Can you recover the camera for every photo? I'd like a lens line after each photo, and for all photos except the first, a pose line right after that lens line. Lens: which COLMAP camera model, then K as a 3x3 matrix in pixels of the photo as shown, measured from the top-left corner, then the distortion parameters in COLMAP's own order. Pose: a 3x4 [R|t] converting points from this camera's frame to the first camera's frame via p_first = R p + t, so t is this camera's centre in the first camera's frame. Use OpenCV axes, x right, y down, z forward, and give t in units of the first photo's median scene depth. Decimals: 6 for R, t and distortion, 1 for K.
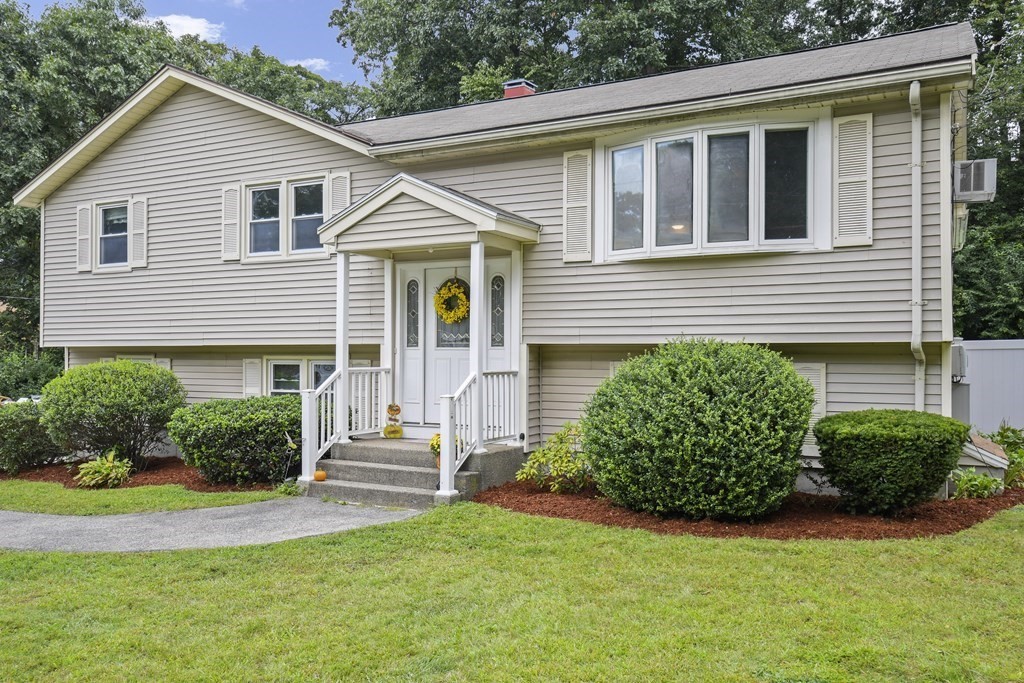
lens RADIAL K [[824.3, 0, 512.2], [0, 824.3, 343.2], [0, 0, 1]] dist [0.034641, -0.011658]
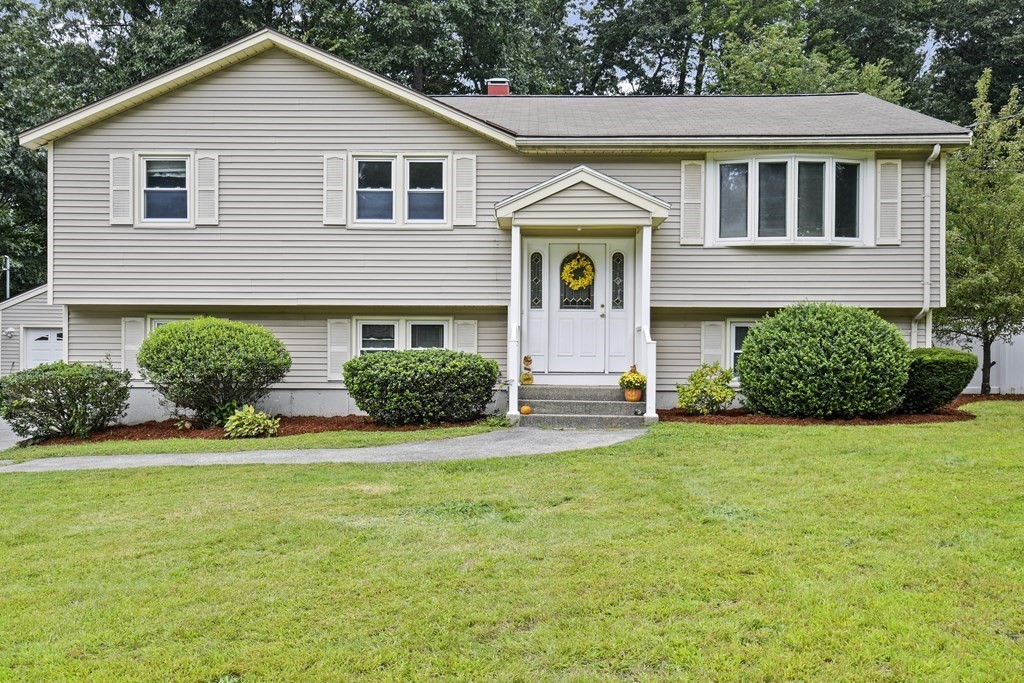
lens RADIAL K [[891.5, 0, 512.2], [0, 891.5, 343.5], [0, 0, 1]] dist [0.042976, 0.003297]
pose [[0.895541, 0.006659, 0.444930, -0.727762], [-0.009950, 0.999938, 0.005062, 0.049238], [-0.444868, -0.008961, 0.895551, -0.139284]]
